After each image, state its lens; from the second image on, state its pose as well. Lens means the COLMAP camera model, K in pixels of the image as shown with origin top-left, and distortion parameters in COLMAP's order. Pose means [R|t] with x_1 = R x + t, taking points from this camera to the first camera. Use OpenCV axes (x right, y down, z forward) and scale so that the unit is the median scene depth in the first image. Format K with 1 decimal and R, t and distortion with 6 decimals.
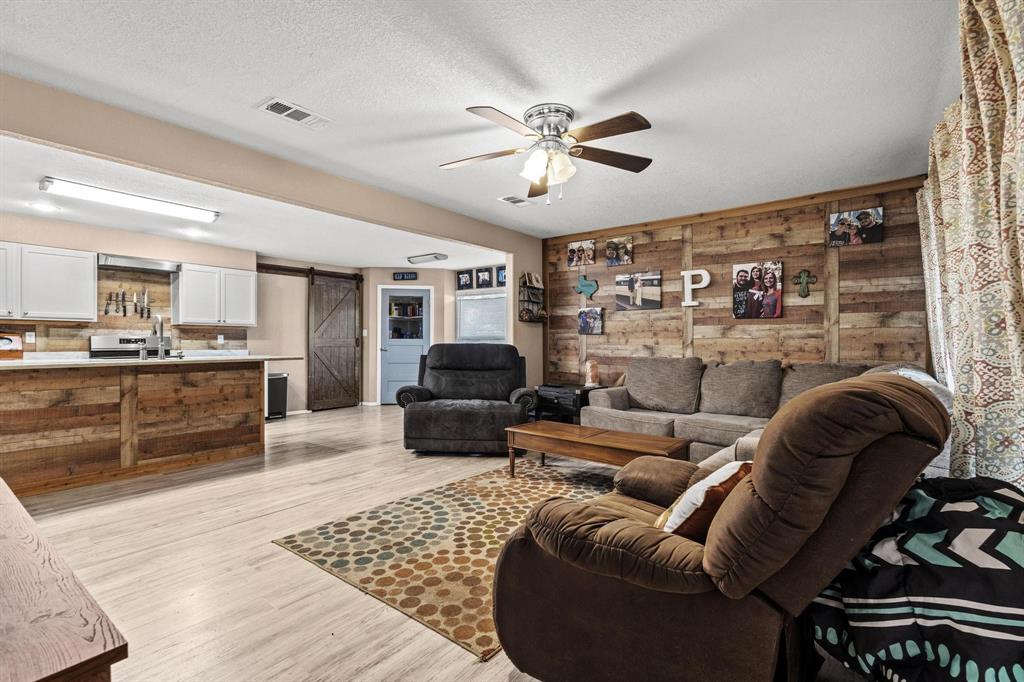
lens RADIAL K [[470.2, 0, 518.0], [0, 470.2, 340.7], [0, 0, 1]] dist [0.002206, -0.000351]
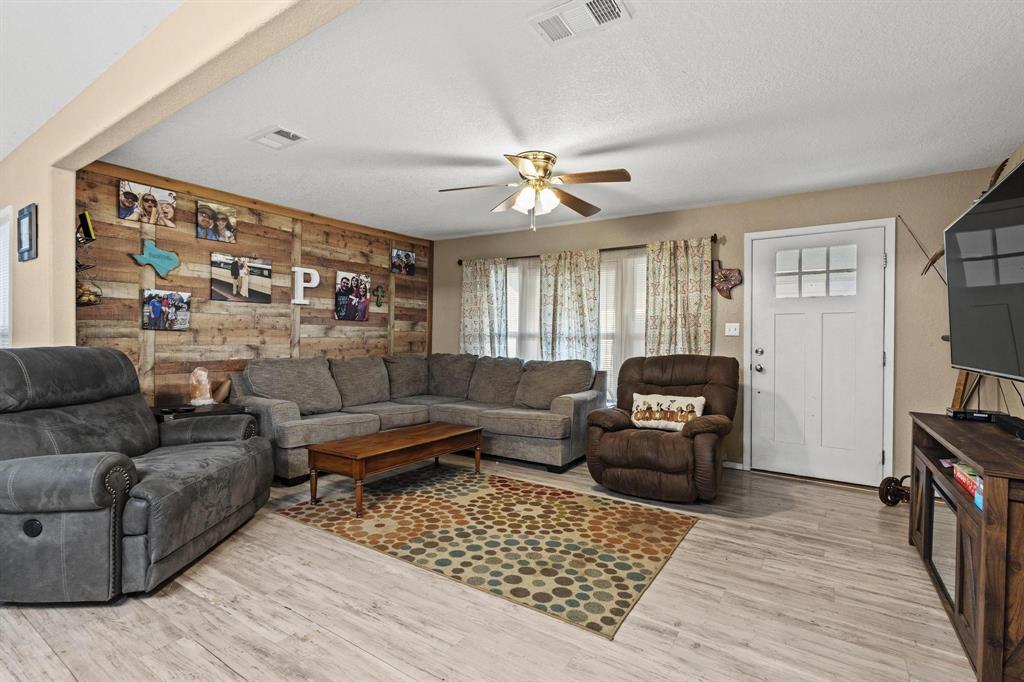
lens RADIAL K [[470.2, 0, 507.8], [0, 470.2, 339.6], [0, 0, 1]] dist [0.002206, -0.000351]
pose [[-0.055675, -0.005685, 0.998433, -0.748452], [-0.010154, 0.999935, 0.005127, -0.011393], [-0.998397, -0.009852, -0.055729, 0.742361]]
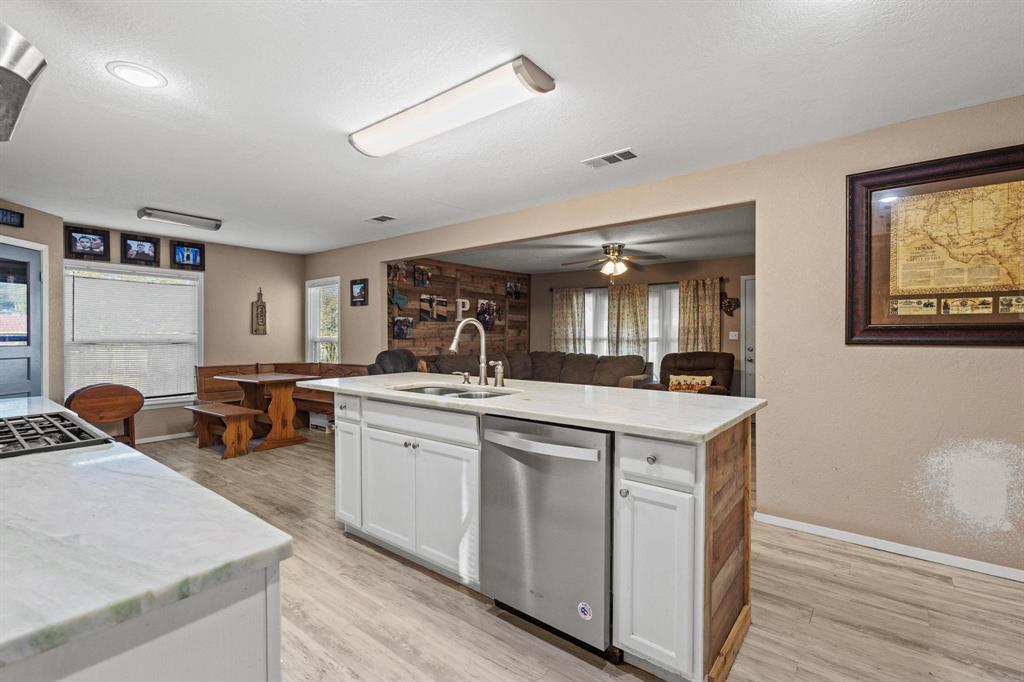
lens RADIAL K [[470.2, 0, 511.2], [0, 470.2, 340.4], [0, 0, 1]] dist [0.002206, -0.000351]
pose [[0.027938, -0.010901, 0.999550, -1.433567], [-0.002936, 0.999935, 0.010987, -0.033157], [-0.999605, -0.003242, 0.027904, 0.931785]]
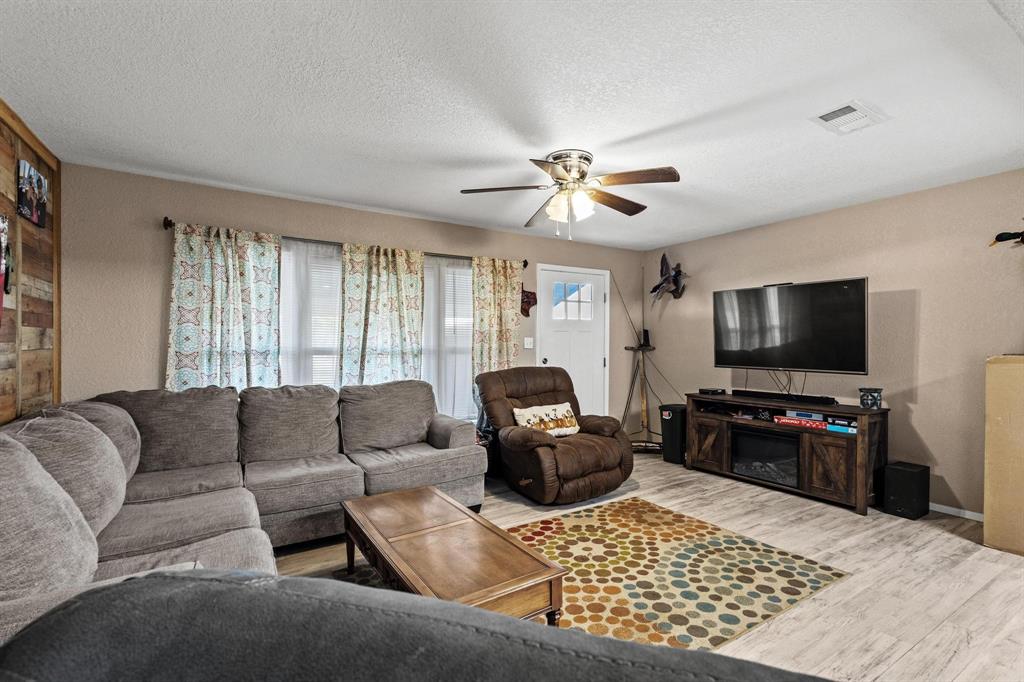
lens RADIAL K [[470.2, 0, 507.5], [0, 470.2, 348.3], [0, 0, 1]] dist [0.002206, -0.000351]
pose [[-0.930661, -0.005099, 0.365846, -0.131005], [0.000581, 0.999881, 0.015416, -0.038820], [-0.365881, 0.014560, -0.930548, 1.350433]]
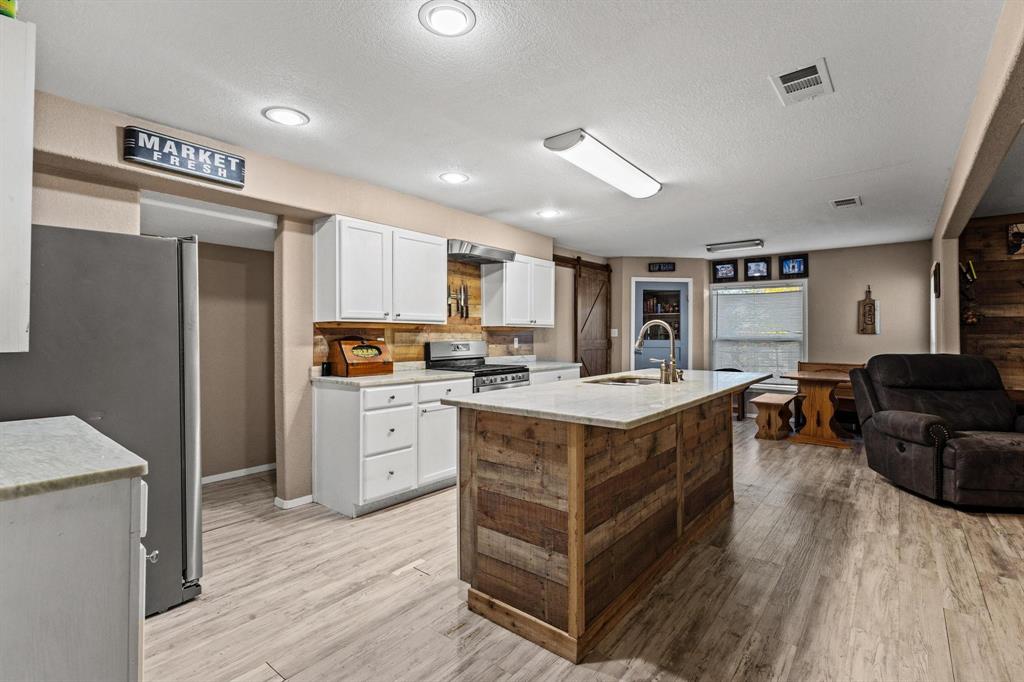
lens RADIAL K [[470.2, 0, 515.4], [0, 470.2, 333.5], [0, 0, 1]] dist [0.002206, -0.000351]
pose [[0.999420, 0.003917, -0.033817, -0.965551], [-0.003794, 0.999986, 0.003689, -0.036493], [0.033831, -0.003559, 0.999421, 0.263131]]
